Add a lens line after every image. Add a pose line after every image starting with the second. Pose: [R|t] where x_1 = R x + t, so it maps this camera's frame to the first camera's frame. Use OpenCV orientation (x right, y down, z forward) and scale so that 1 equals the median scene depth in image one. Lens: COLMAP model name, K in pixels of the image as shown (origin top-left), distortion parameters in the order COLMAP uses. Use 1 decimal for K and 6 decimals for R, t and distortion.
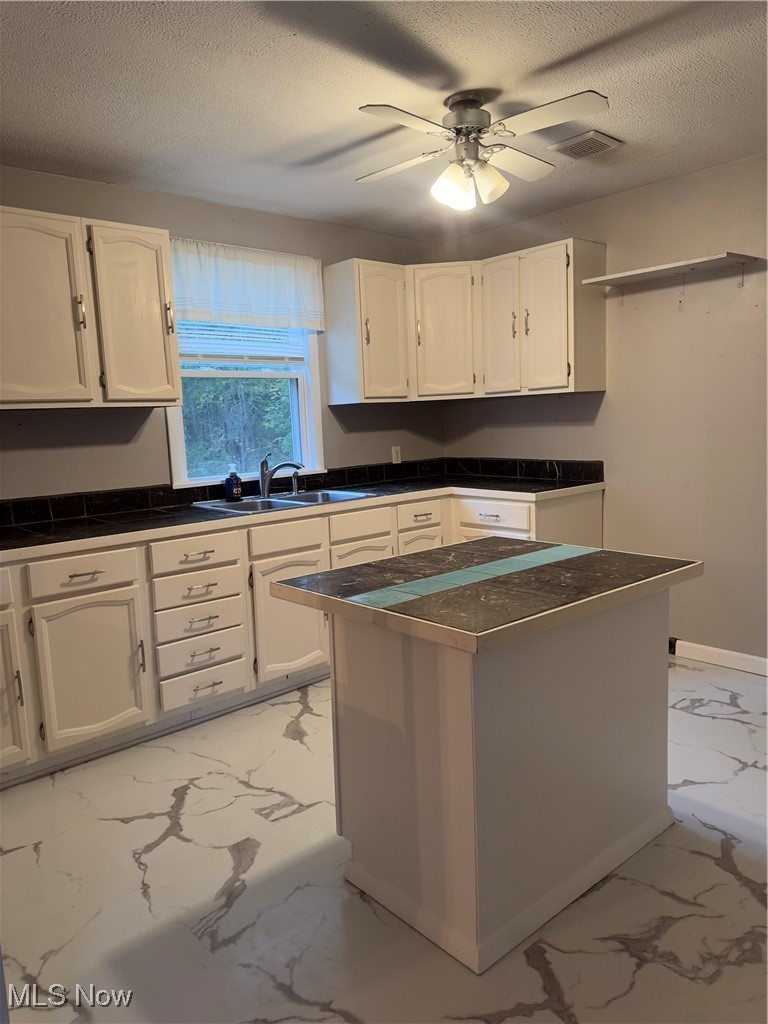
lens RADIAL K [[727.9, 0, 384.1], [0, 727.9, 513.4], [0, 0, 1]] dist [-0.001385, -0.002603]
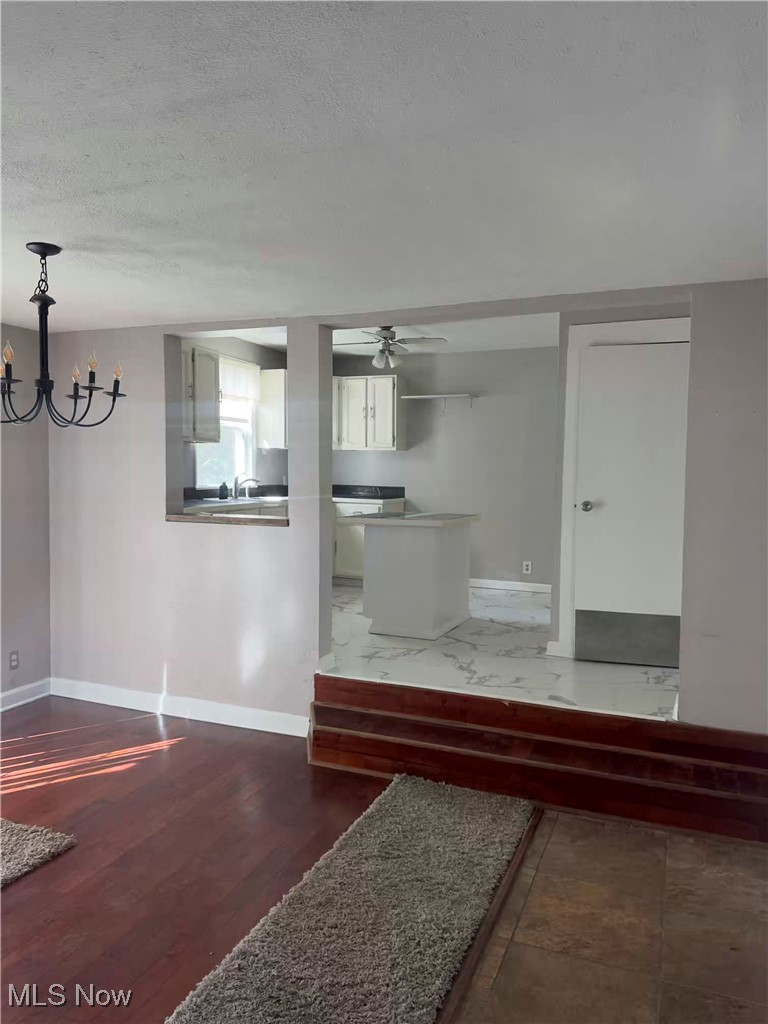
lens RADIAL K [[727.9, 0, 382.2], [0, 727.9, 511.1], [0, 0, 1]] dist [-0.001385, -0.002603]
pose [[0.896313, 0.031369, 0.442312, -0.640485], [0.004920, 0.996730, -0.080660, 0.156414], [-0.443395, 0.074473, 0.893227, -0.733701]]
